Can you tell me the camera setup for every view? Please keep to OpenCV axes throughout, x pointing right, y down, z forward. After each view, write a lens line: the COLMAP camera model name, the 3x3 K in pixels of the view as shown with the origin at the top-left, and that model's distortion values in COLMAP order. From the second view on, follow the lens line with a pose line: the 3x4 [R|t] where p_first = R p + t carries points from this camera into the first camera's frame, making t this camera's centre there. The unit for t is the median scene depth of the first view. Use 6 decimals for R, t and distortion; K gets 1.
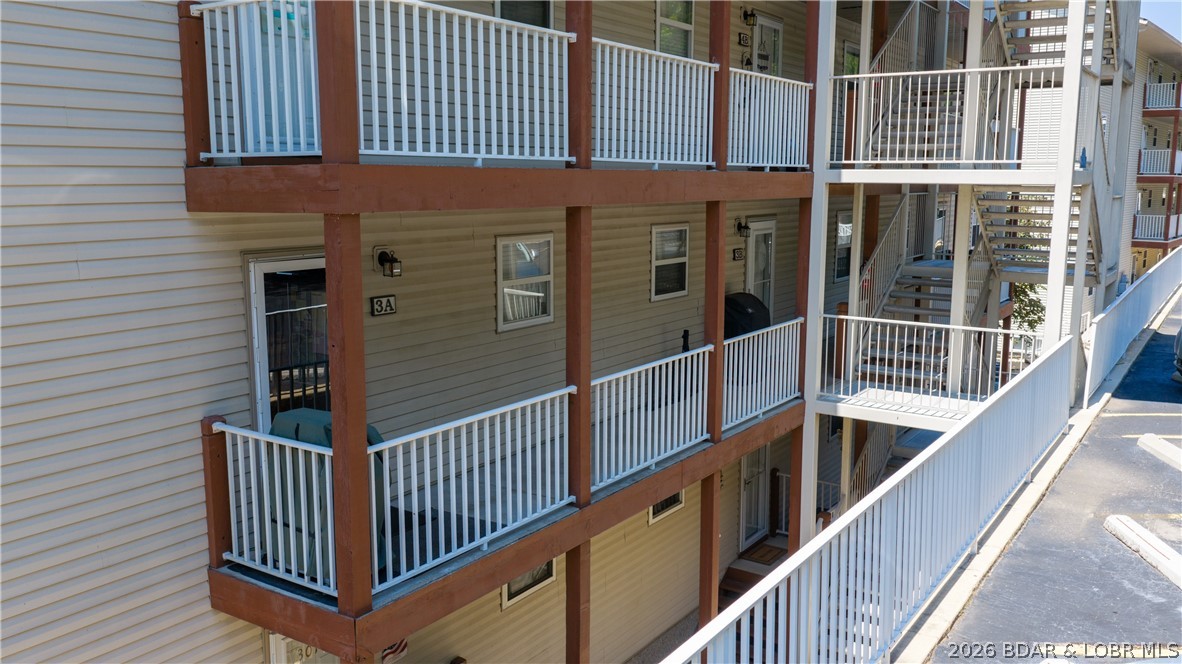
lens RADIAL K [[985.8, 0, 591.0], [0, 985.8, 332.0], [0, 0, 1]] dist [-0.002446, -0.001395]
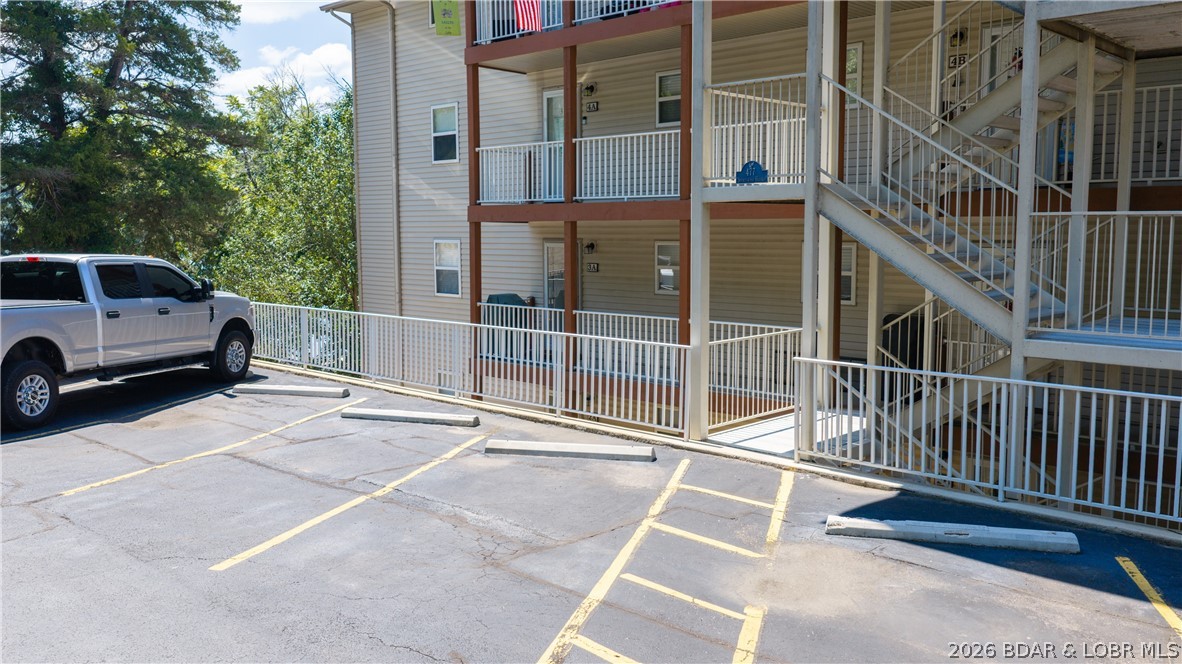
lens RADIAL K [[985.8, 0, 591.0], [0, 985.8, 332.0], [0, 0, 1]] dist [-0.002446, -0.001395]
pose [[-0.184706, 0.094080, -0.978280, 1.884103], [-0.155585, 0.980056, 0.123627, -0.151712], [0.970400, 0.175041, -0.166385, 1.341330]]
